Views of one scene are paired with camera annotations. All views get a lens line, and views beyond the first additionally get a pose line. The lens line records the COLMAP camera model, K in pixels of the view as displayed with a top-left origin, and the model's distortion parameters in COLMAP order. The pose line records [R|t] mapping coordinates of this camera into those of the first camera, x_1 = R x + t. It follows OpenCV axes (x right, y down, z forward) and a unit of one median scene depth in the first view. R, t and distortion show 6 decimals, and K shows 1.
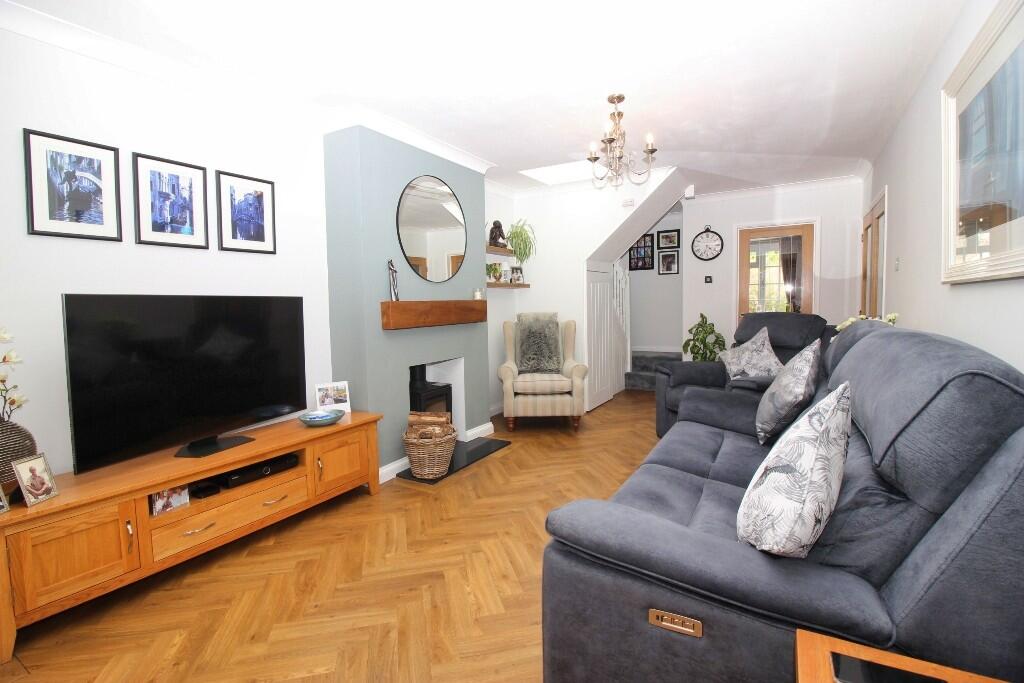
lens RADIAL K [[478.6, 0, 507.1], [0, 478.6, 335.7], [0, 0, 1]] dist [-0.002018, -0.001603]
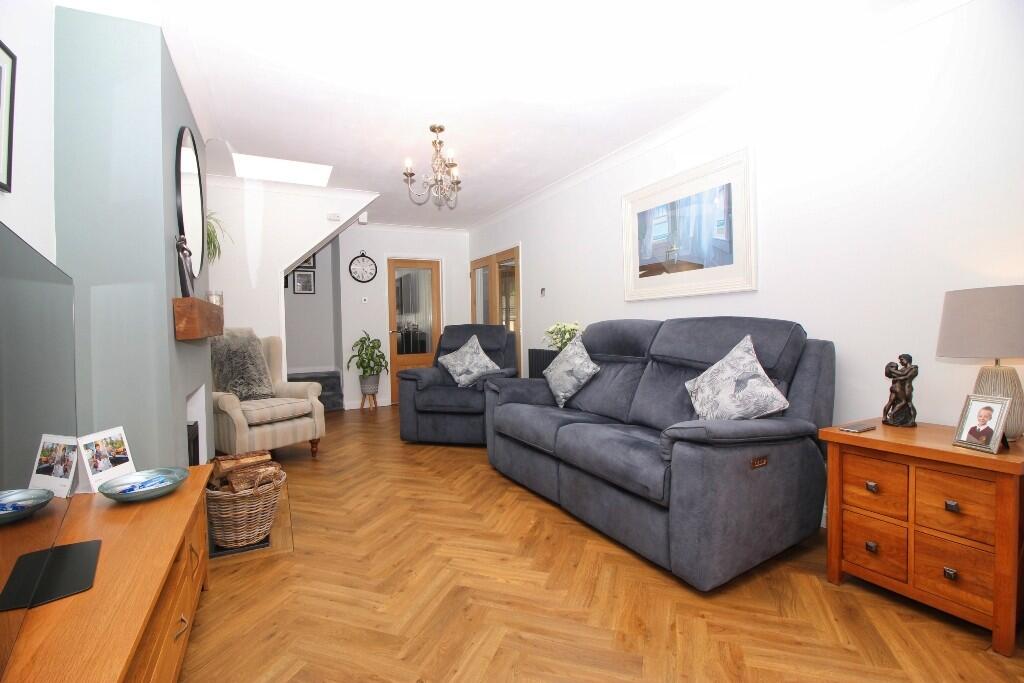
lens RADIAL K [[478.6, 0, 507.1], [0, 478.6, 335.7], [0, 0, 1]] dist [-0.002018, -0.001603]
pose [[0.534146, -0.011411, 0.845315, -0.562986], [0.068036, 0.997246, -0.029530, 0.031229], [-0.842650, 0.073285, 0.533451, 0.258757]]
